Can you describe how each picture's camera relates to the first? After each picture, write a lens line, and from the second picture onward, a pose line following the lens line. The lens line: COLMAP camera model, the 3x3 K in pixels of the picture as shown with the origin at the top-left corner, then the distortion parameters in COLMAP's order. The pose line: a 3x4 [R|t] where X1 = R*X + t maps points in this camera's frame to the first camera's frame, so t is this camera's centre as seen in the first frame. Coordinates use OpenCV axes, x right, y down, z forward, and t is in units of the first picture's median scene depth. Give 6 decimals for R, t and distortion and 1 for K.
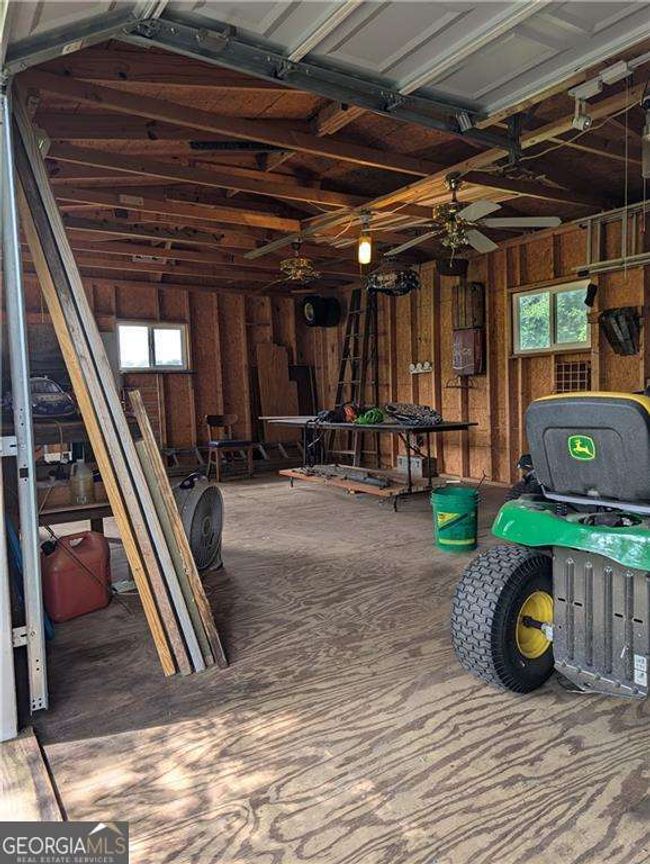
lens RADIAL K [[627.3, 0, 323.7], [0, 627.3, 433.7], [0, 0, 1]] dist [0.032737, -0.024618]
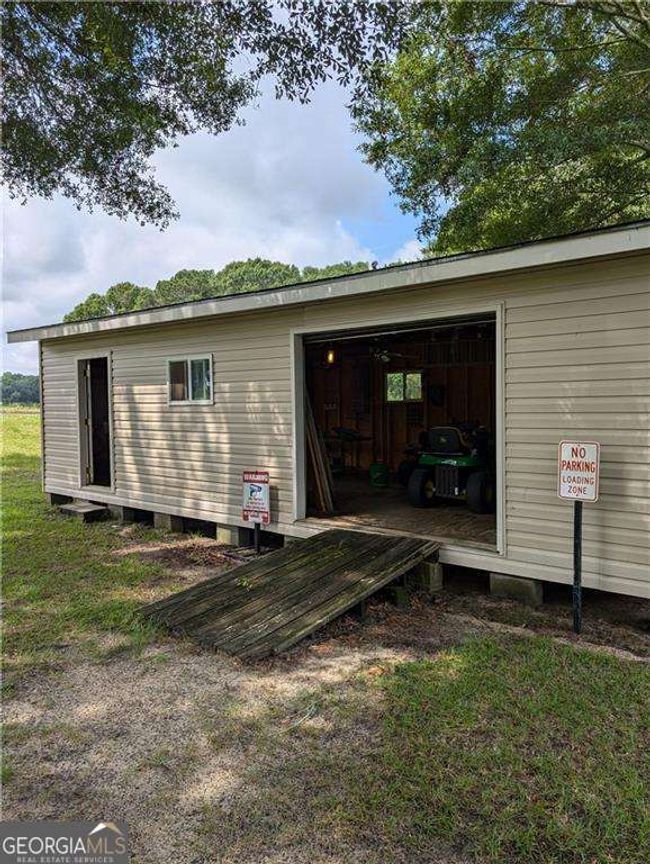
lens RADIAL K [[627.3, 0, 325.4], [0, 627.3, 431.6], [0, 0, 1]] dist [0.032737, -0.024618]
pose [[0.952016, -0.000721, 0.306048, -0.526839], [0.011655, 0.999357, -0.033900, 0.033332], [-0.305827, 0.035841, 0.951412, -0.892184]]
